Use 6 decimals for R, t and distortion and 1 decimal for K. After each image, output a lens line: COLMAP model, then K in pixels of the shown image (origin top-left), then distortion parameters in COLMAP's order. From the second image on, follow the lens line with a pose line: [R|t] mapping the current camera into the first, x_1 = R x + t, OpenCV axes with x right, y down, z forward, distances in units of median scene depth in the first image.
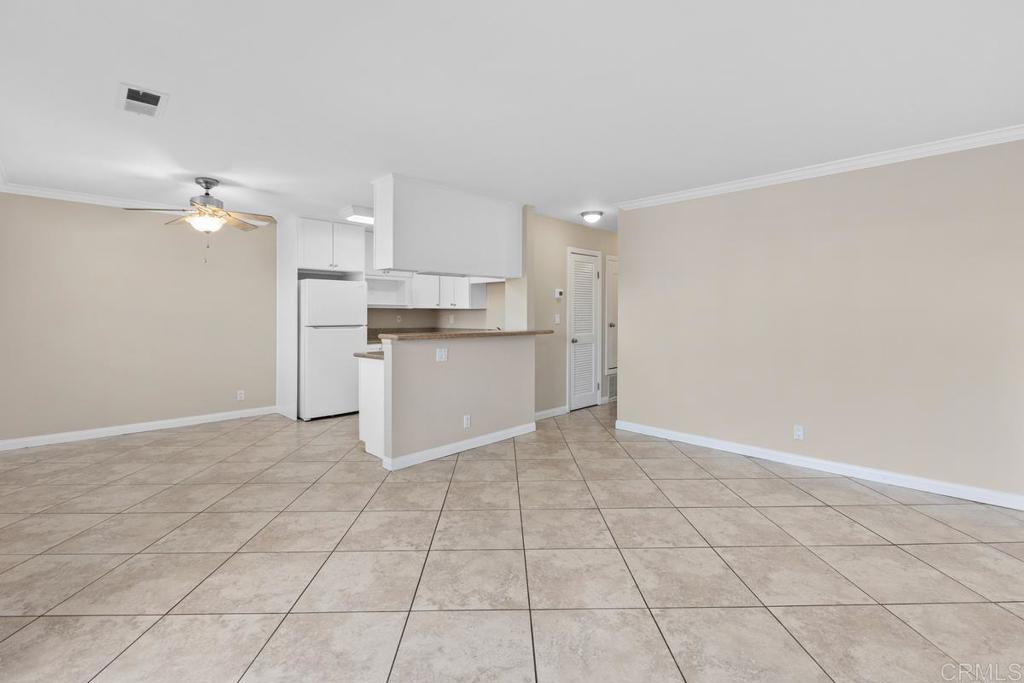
lens RADIAL K [[456.1, 0, 515.0], [0, 456.1, 322.1], [0, 0, 1]] dist [0.000450, -0.000883]
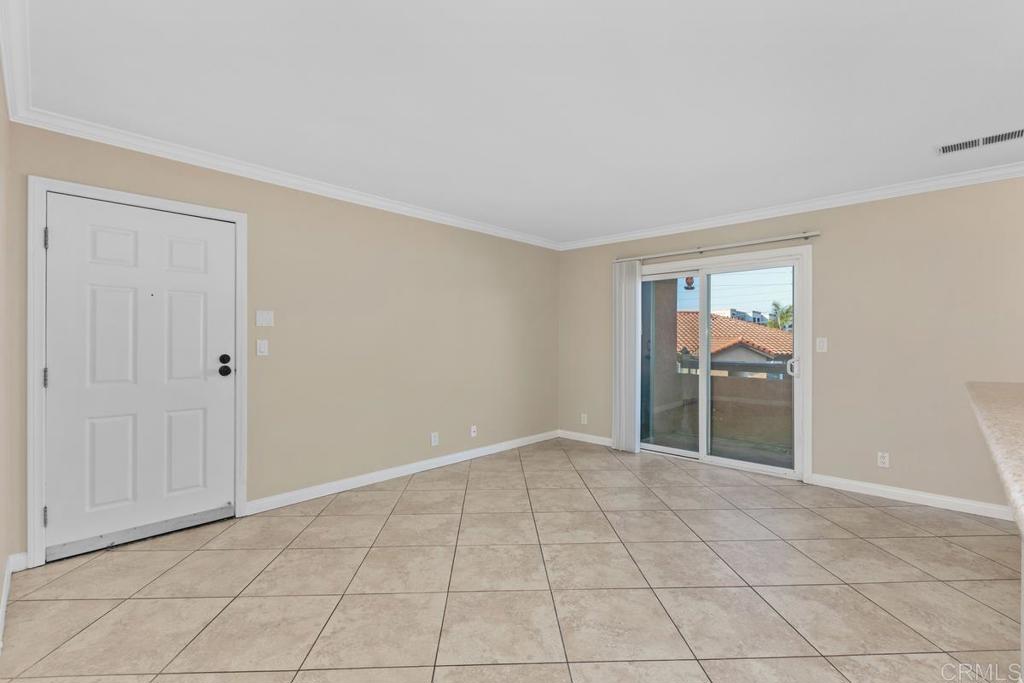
lens RADIAL K [[456.1, 0, 510.8], [0, 456.1, 339.9], [0, 0, 1]] dist [0.000450, -0.000883]
pose [[-0.999928, -0.001655, -0.011907, 0.196607], [-0.001818, 0.999905, 0.013629, -0.016728], [0.011884, 0.013649, -0.999836, 1.336054]]
